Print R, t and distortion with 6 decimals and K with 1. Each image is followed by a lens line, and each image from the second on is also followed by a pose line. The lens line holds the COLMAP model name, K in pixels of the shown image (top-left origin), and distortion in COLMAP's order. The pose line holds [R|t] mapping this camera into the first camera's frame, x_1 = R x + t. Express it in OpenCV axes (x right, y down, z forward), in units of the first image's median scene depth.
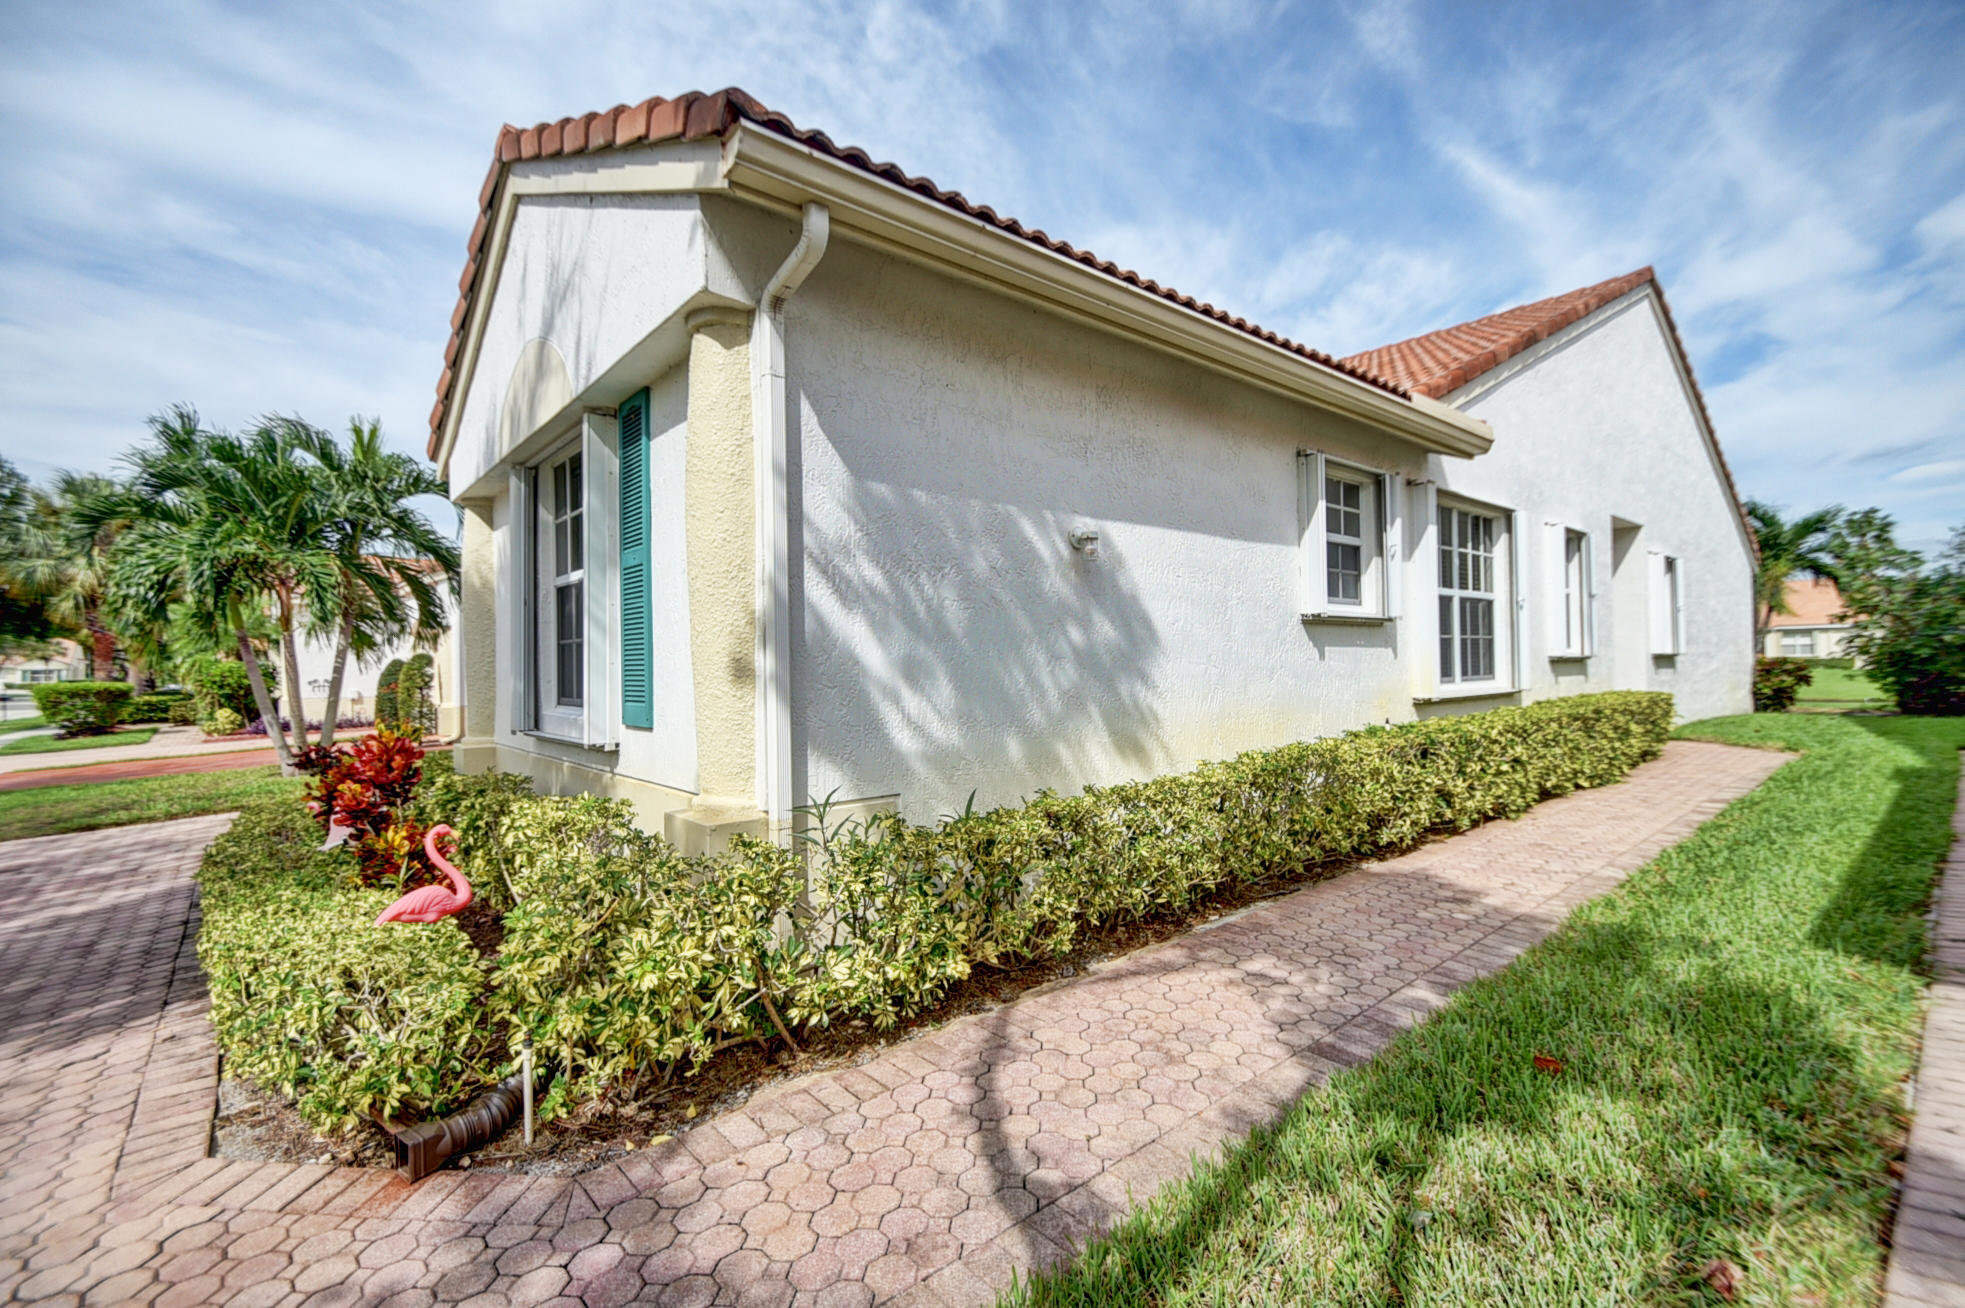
lens RADIAL K [[872.2, 0, 1000.2], [0, 872.2, 649.4], [0, 0, 1]] dist [0.025527, -0.020102]
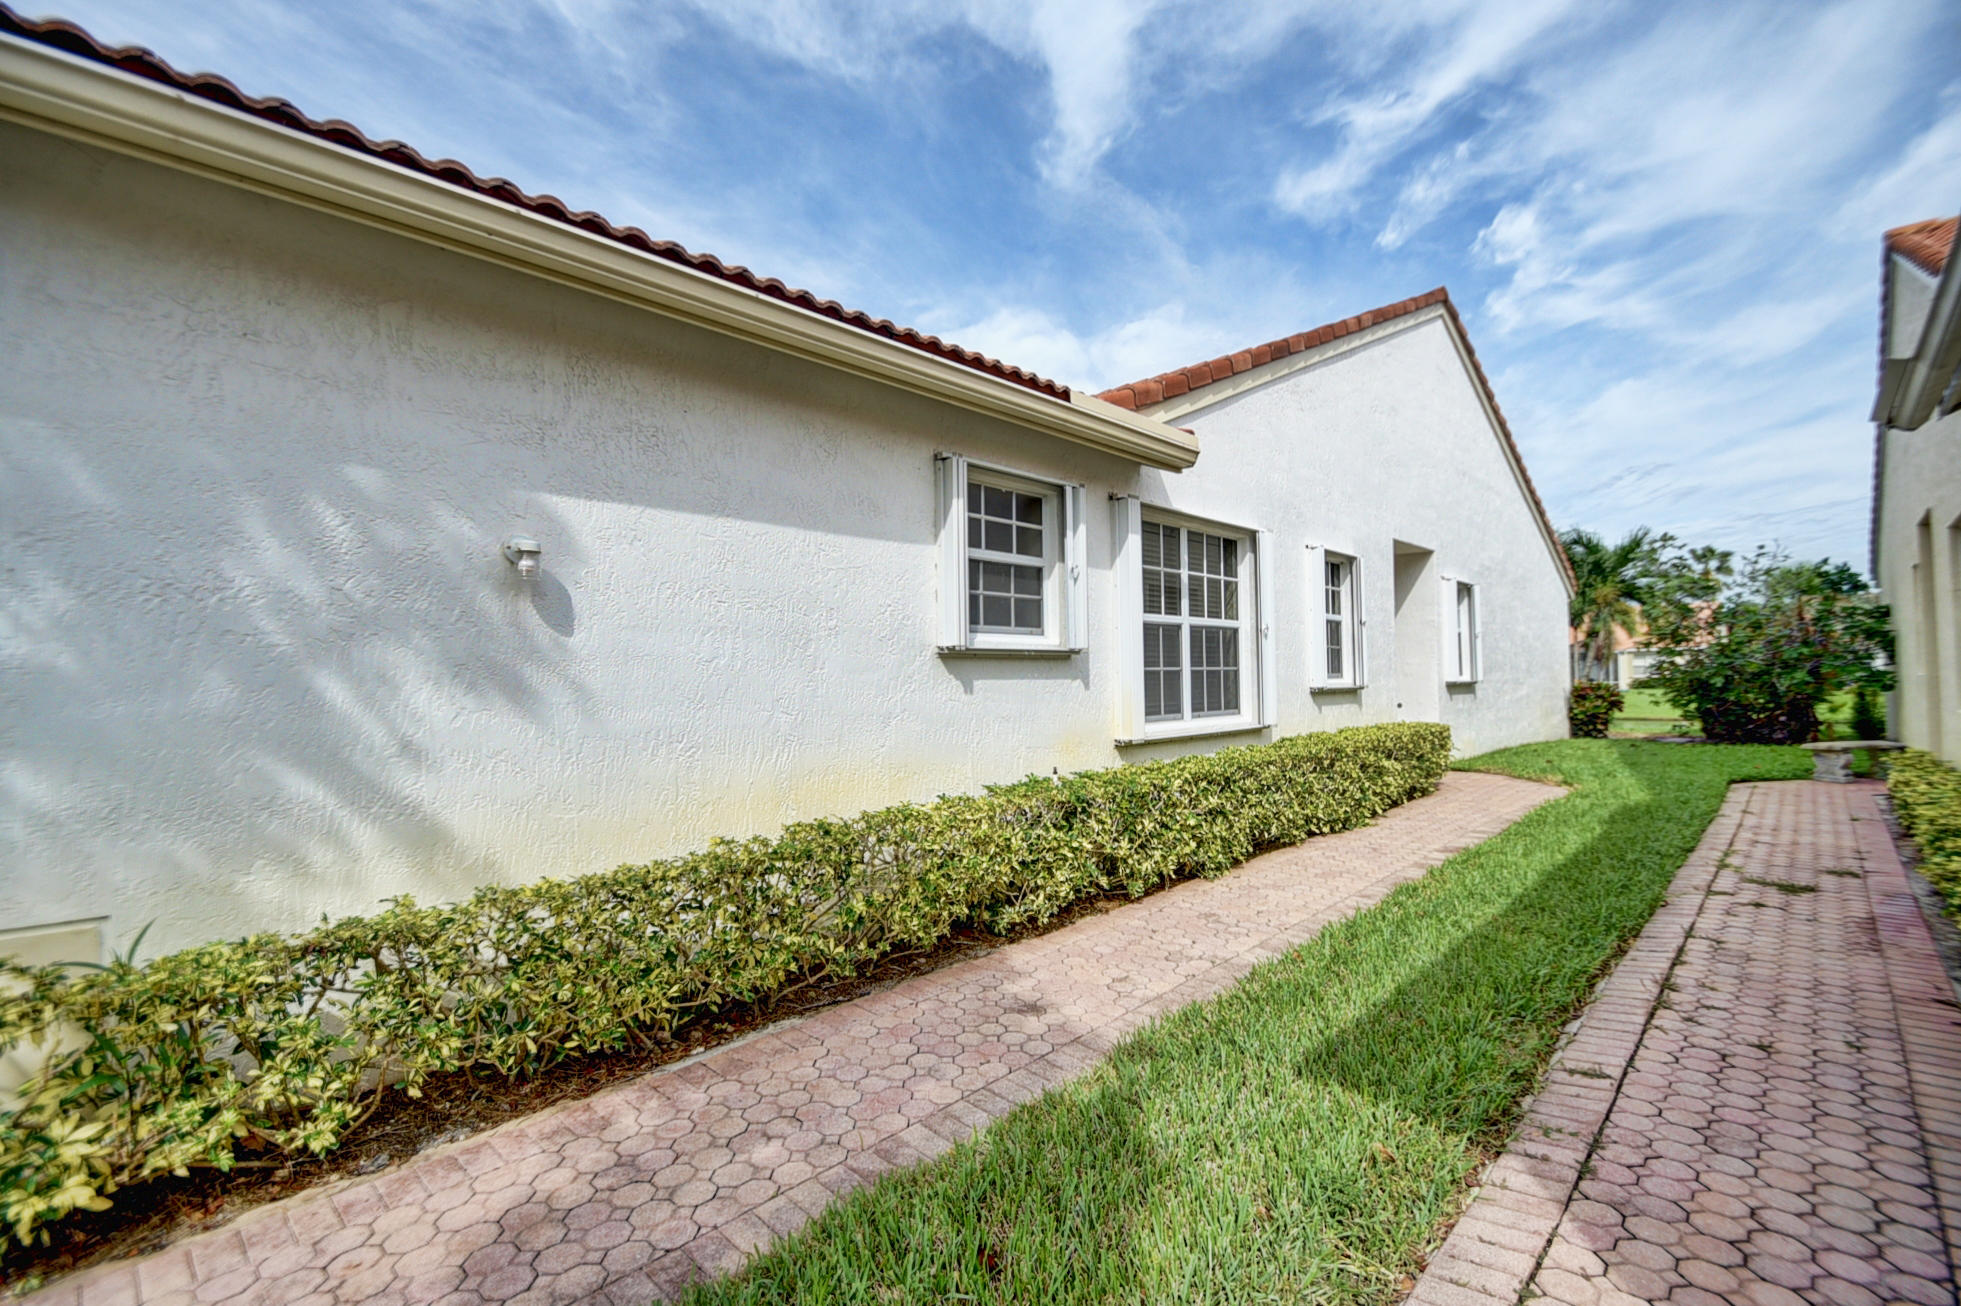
lens RADIAL K [[870.4, 0, 998.2], [0, 870.4, 648.4], [0, 0, 1]] dist [0.025527, -0.020102]
pose [[0.996052, 0.008562, 0.088359, 0.243414], [-0.007110, 0.999835, -0.016735, -0.018618], [-0.088488, 0.016040, 0.995948, 0.116410]]
